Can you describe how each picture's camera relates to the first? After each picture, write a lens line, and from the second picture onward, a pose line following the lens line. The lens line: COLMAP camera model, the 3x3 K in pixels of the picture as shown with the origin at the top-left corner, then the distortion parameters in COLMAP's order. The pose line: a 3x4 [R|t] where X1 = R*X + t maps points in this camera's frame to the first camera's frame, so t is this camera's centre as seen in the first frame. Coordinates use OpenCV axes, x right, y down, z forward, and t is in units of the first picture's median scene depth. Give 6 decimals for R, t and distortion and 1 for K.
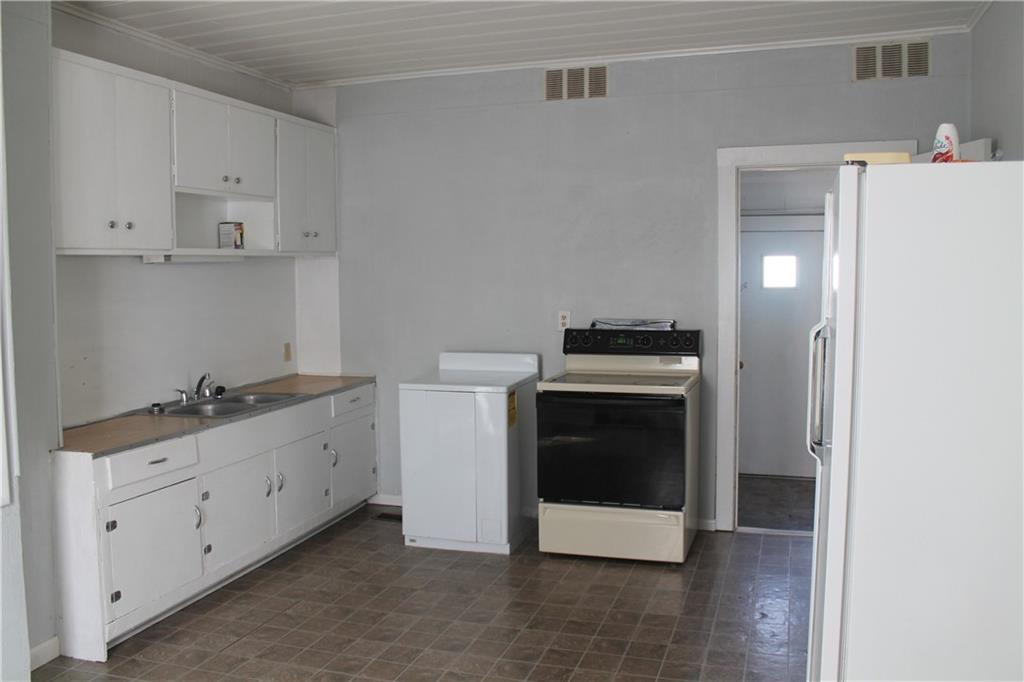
lens RADIAL K [[853.5, 0, 502.3], [0, 853.5, 342.1], [0, 0, 1]] dist [-0.169413, 0.132543]
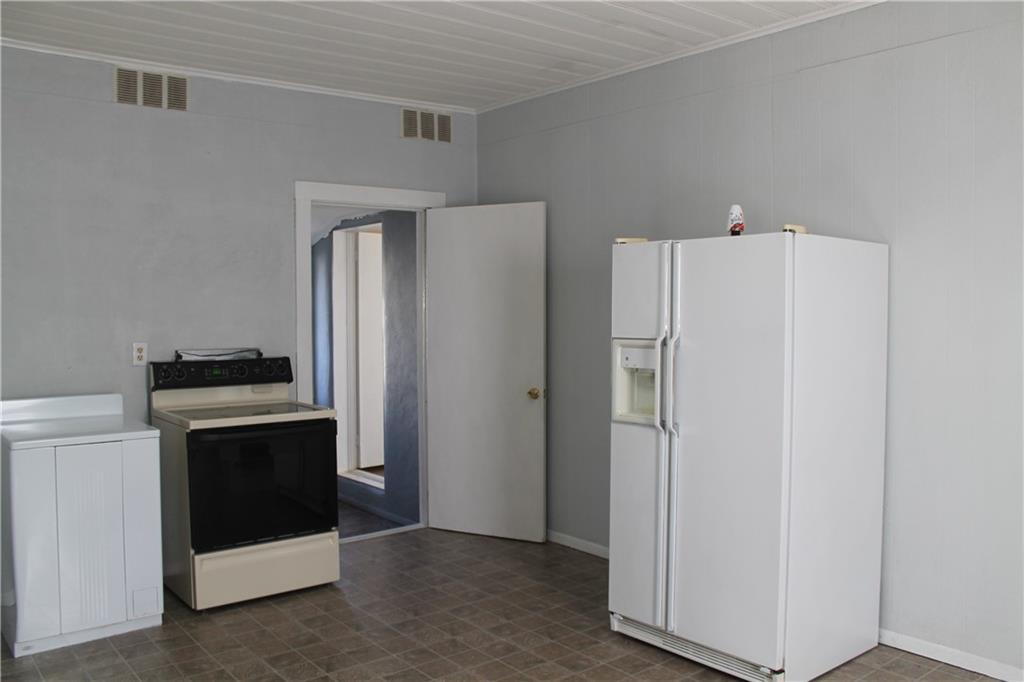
lens RADIAL K [[869.7, 0, 489.4], [0, 869.7, 333.7], [0, 0, 1]] dist [-0.161573, 0.130457]
pose [[0.540054, -0.022893, 0.841319, -0.518258], [0.054029, 0.998511, -0.007512, -0.021147], [-0.839895, 0.049513, 0.540486, 0.233457]]
